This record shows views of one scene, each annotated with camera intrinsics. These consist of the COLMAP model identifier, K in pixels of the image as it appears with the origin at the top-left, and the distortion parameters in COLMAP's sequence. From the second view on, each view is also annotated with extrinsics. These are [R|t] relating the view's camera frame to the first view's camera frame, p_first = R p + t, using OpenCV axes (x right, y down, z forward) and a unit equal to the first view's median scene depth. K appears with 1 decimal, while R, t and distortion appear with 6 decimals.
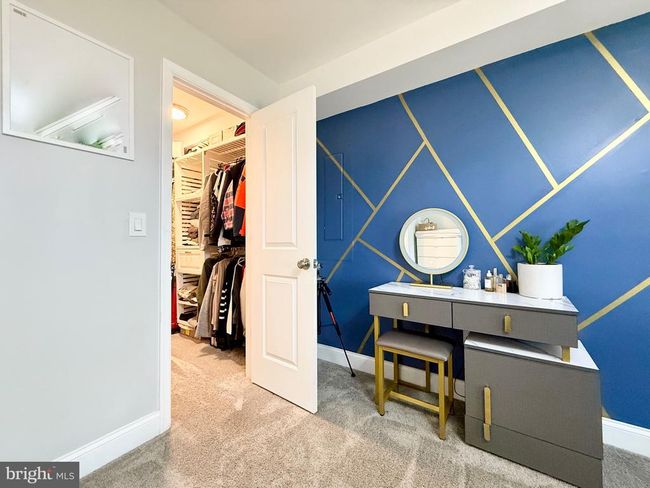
lens RADIAL K [[262.8, 0, 324.8], [0, 262.8, 239.6], [0, 0, 1]] dist [-0.001164, 0.000843]
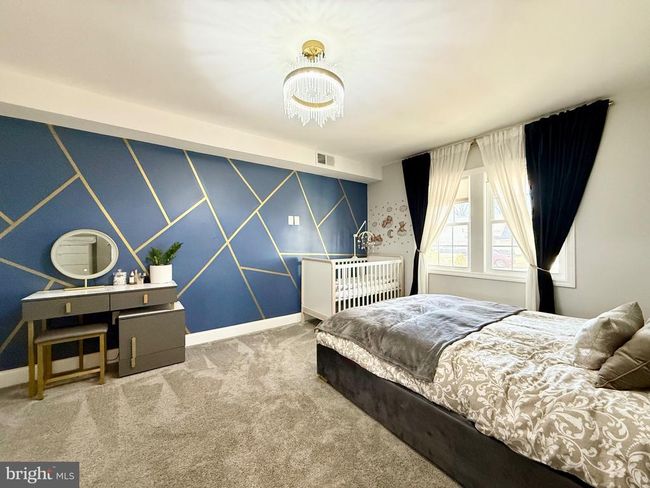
lens RADIAL K [[262.8, 0, 328.8], [0, 262.8, 242.1], [0, 0, 1]] dist [-0.001164, 0.000843]
pose [[0.306149, 0.005923, 0.951965, -0.404721], [-0.009026, 0.999954, -0.003319, -0.051474], [-0.951941, -0.007576, 0.306188, -0.477362]]
